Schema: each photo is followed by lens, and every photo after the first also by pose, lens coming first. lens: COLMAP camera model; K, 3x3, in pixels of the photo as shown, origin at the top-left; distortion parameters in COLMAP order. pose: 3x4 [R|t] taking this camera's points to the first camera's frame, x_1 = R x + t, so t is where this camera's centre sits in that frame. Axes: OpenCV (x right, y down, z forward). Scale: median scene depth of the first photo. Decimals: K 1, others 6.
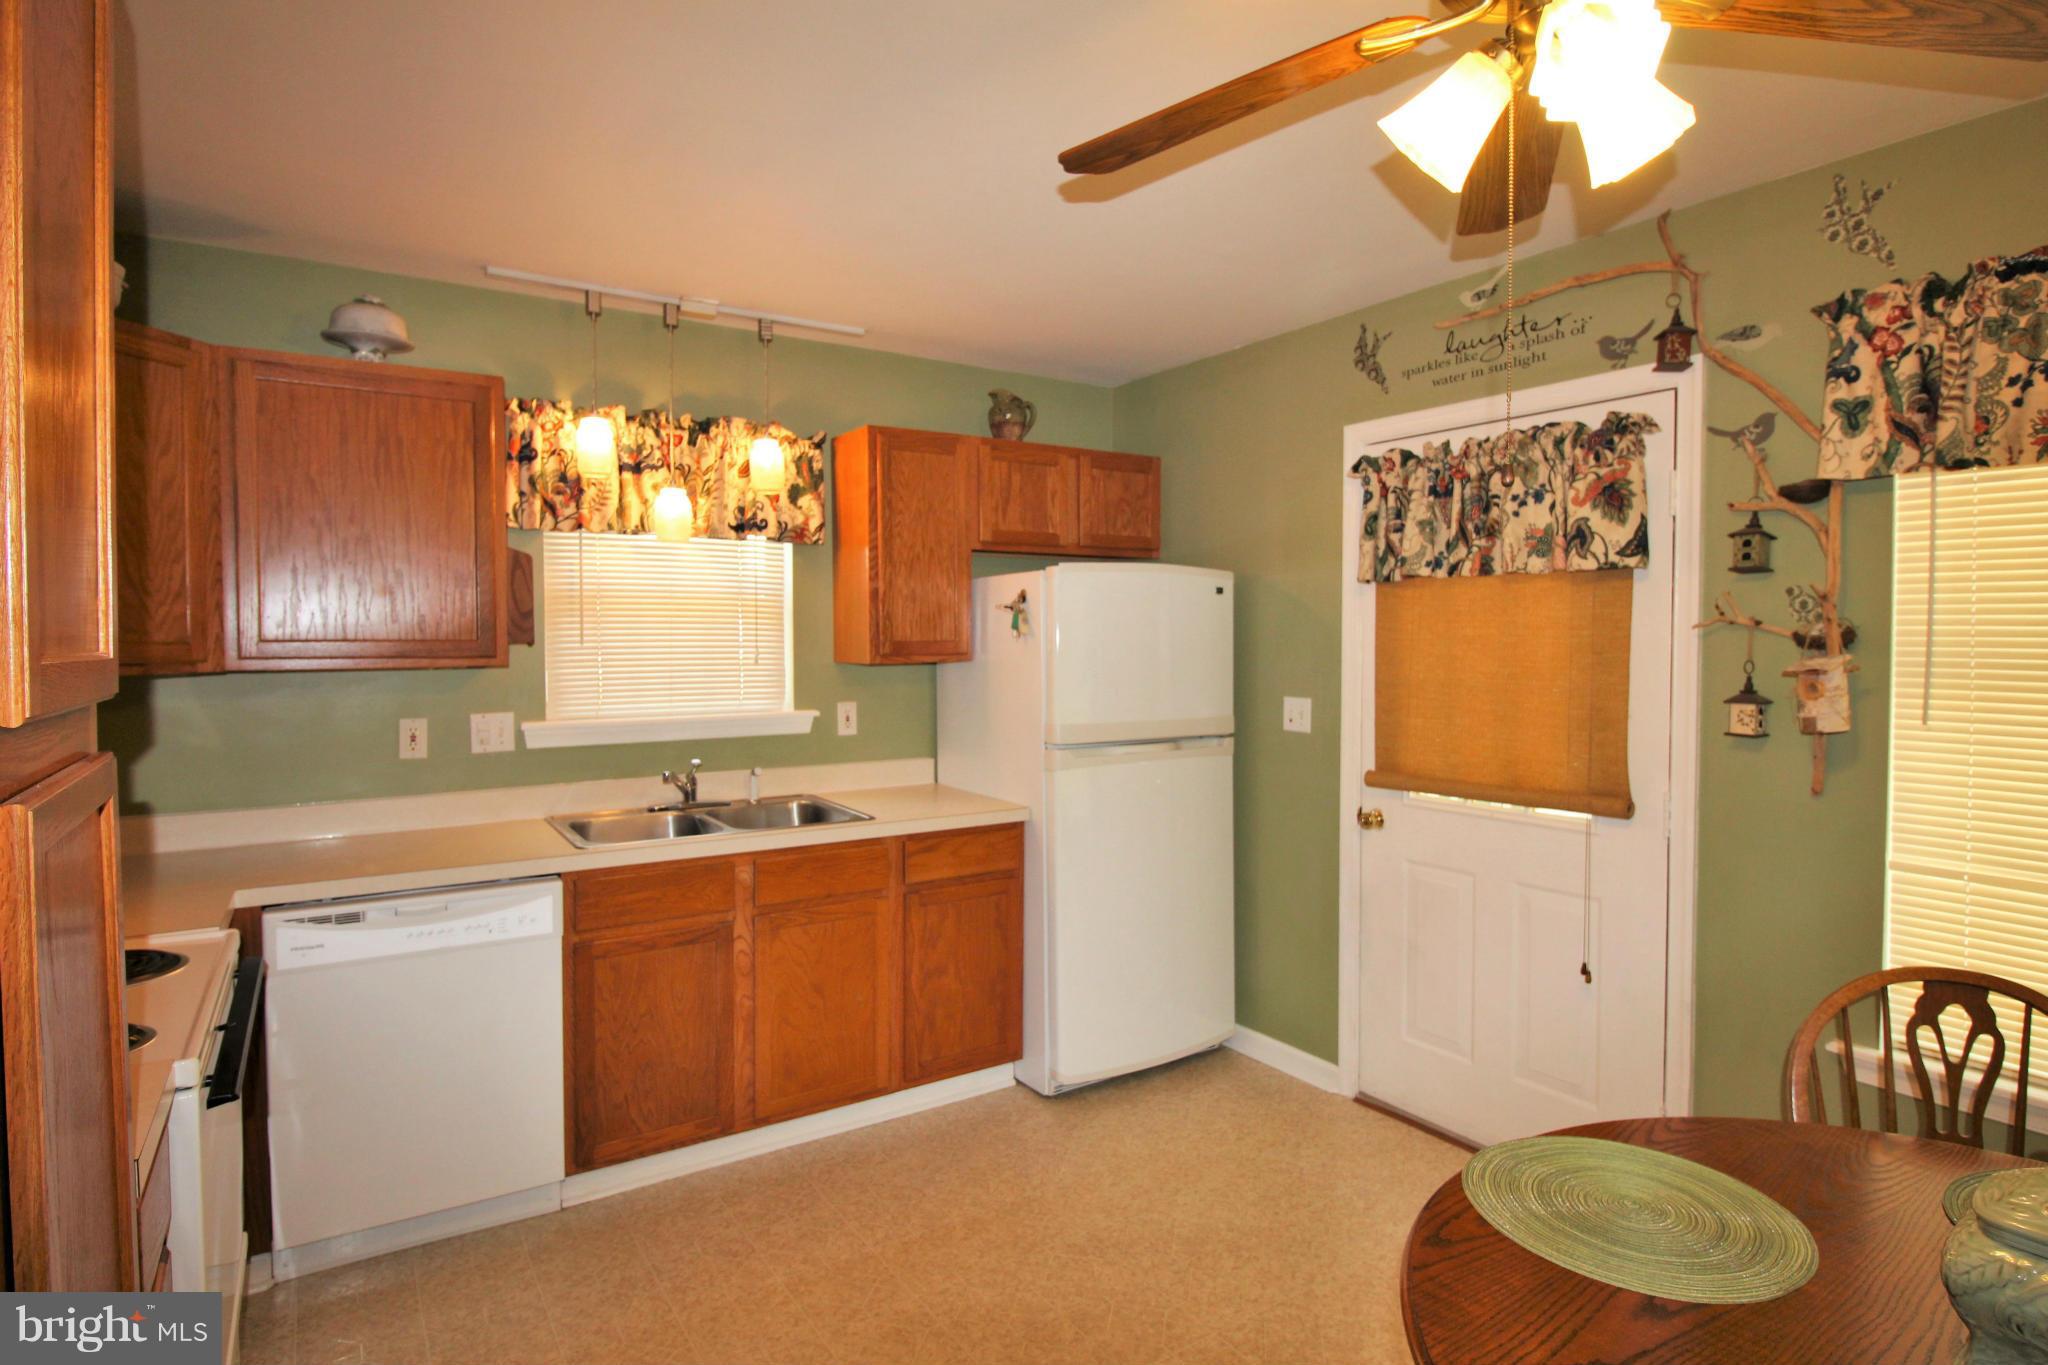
lens RADIAL K [[1074.1, 0, 1035.4], [0, 1074.1, 669.2], [0, 0, 1]] dist [-0.004197, -0.001534]
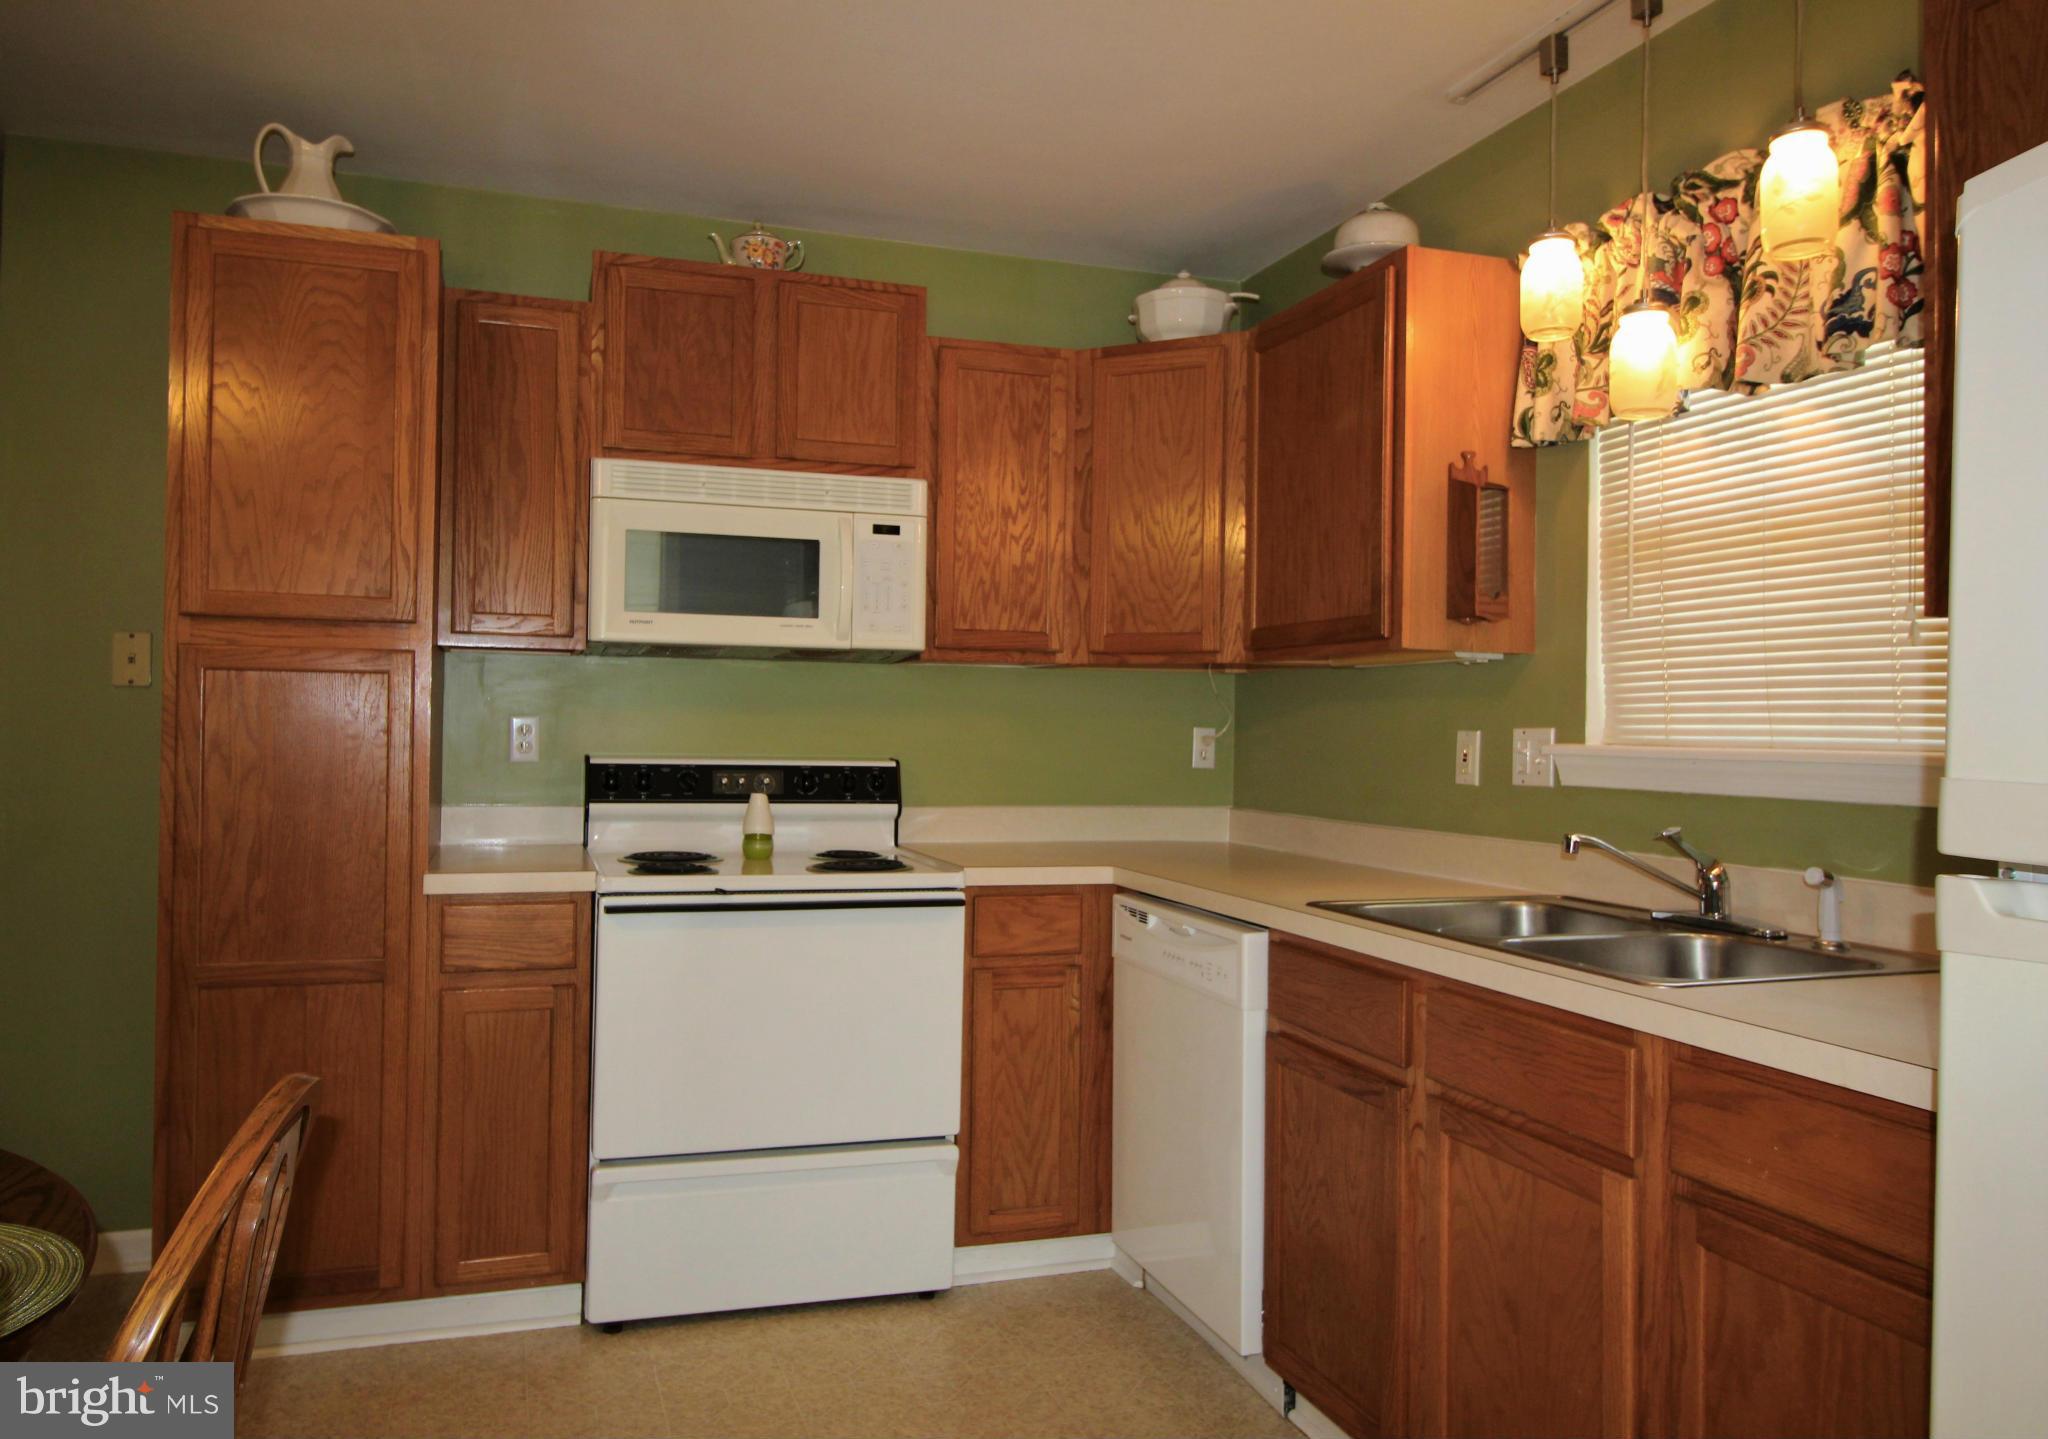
lens RADIAL K [[1465.3, 0, 965.4], [0, 1465.3, 713.8], [0, 0, 1]] dist [0.007513, 0.002206]
pose [[-0.282247, -0.014404, -0.959234, 0.438217], [-0.046482, 0.998918, -0.001323, 0.045946], [0.958215, 0.044213, -0.282611, 0.849535]]
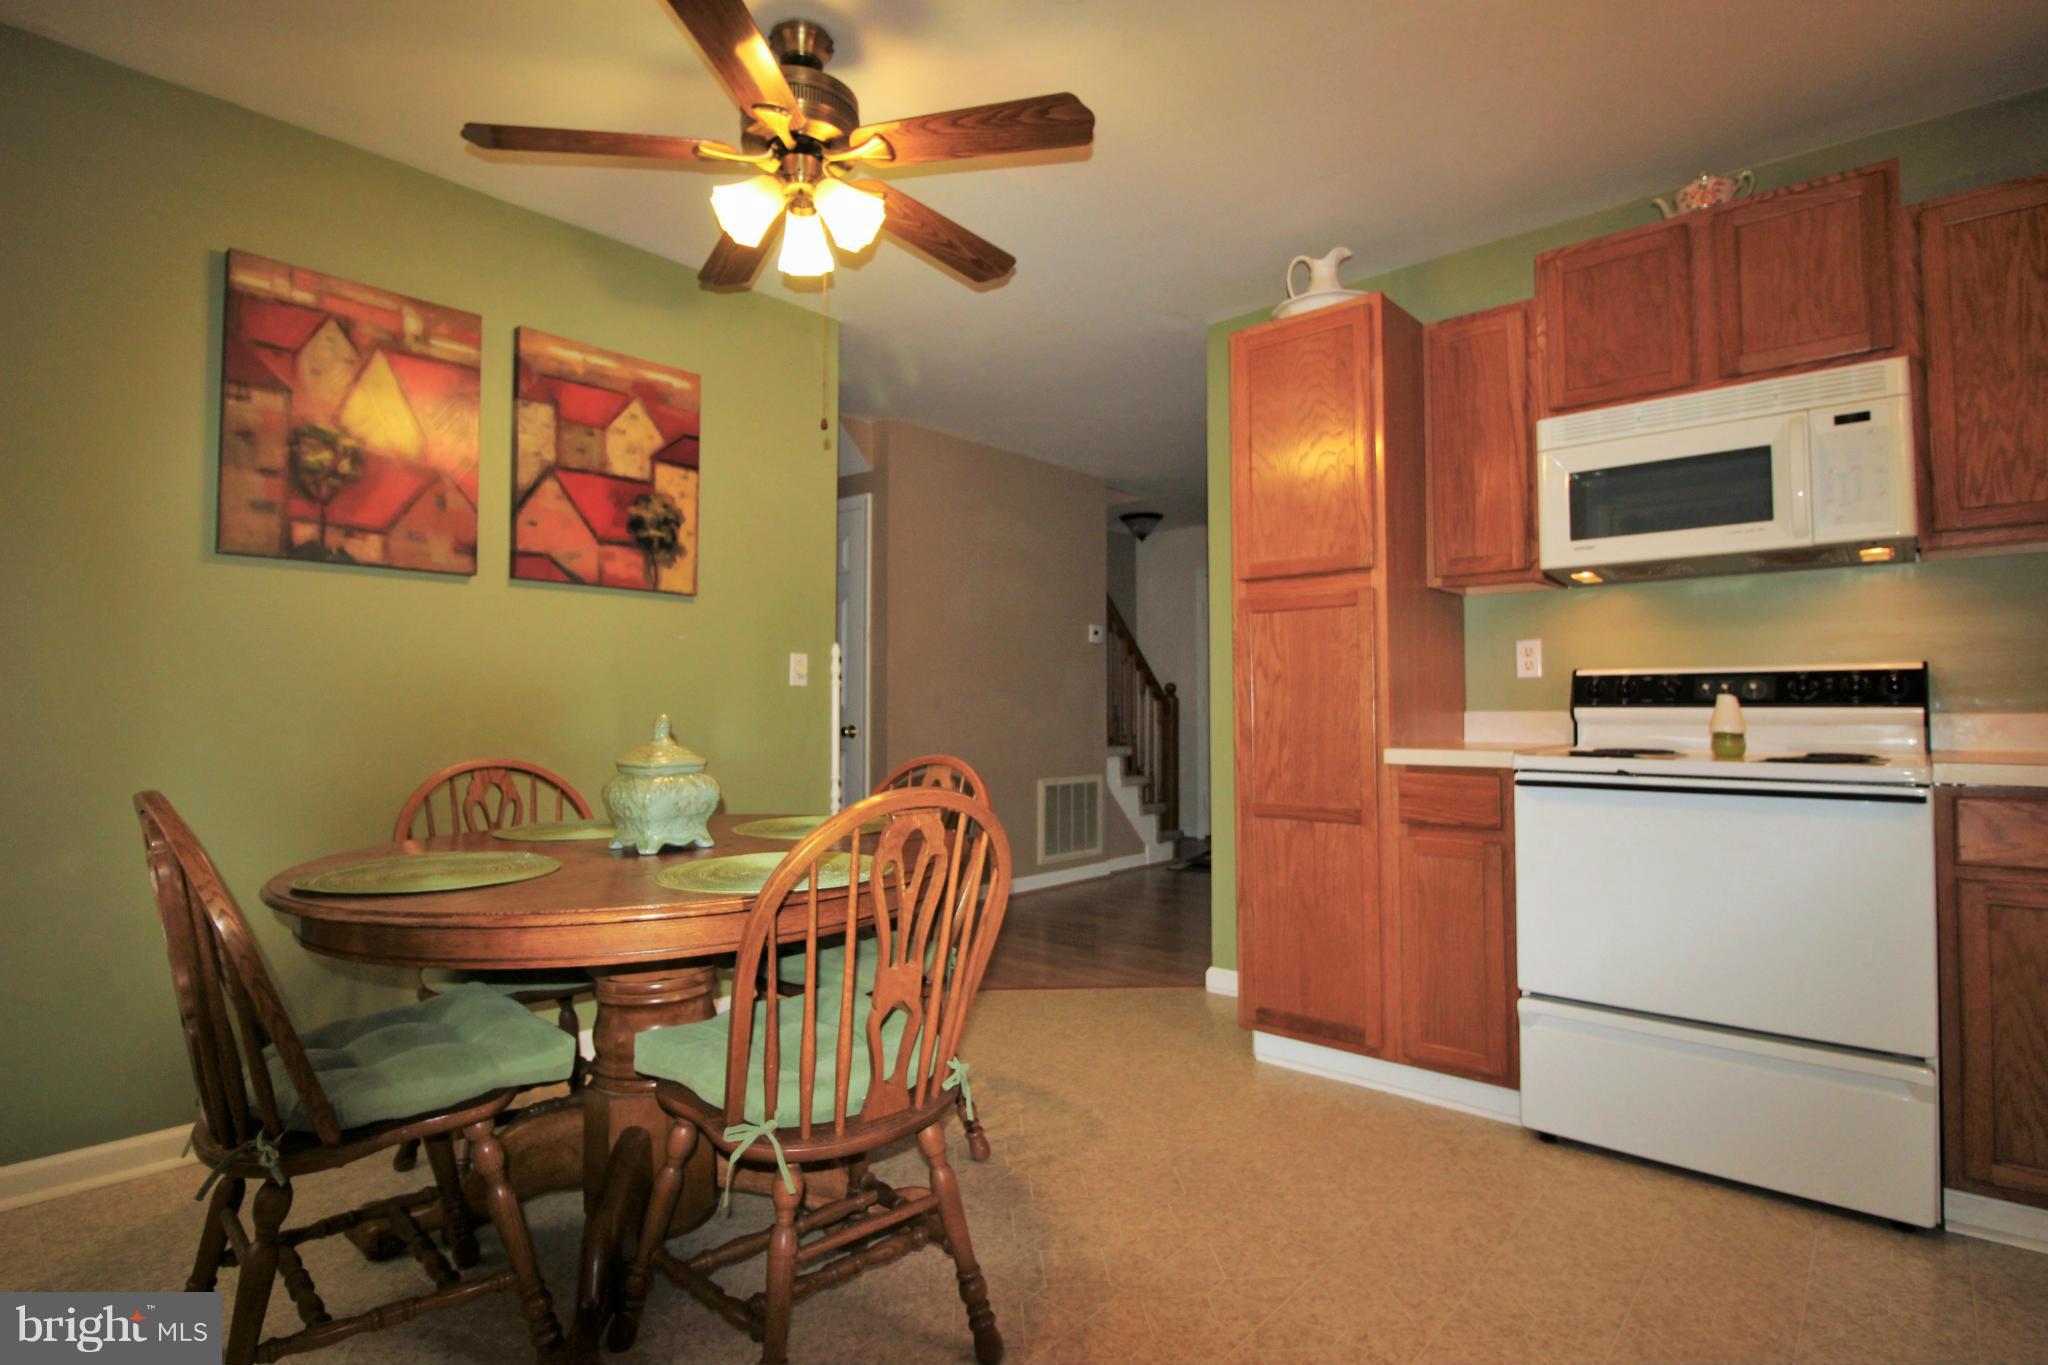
lens RADIAL K [[1015.6, 0, 1022.1], [0, 1015.6, 677.9], [0, 0, 1]] dist [-0.012651, -0.003153]
pose [[-0.969853, -0.007202, -0.243583, 0.191003], [-0.006861, 0.999974, -0.002249, 0.098269], [0.243593, -0.000510, -0.969877, 1.019330]]
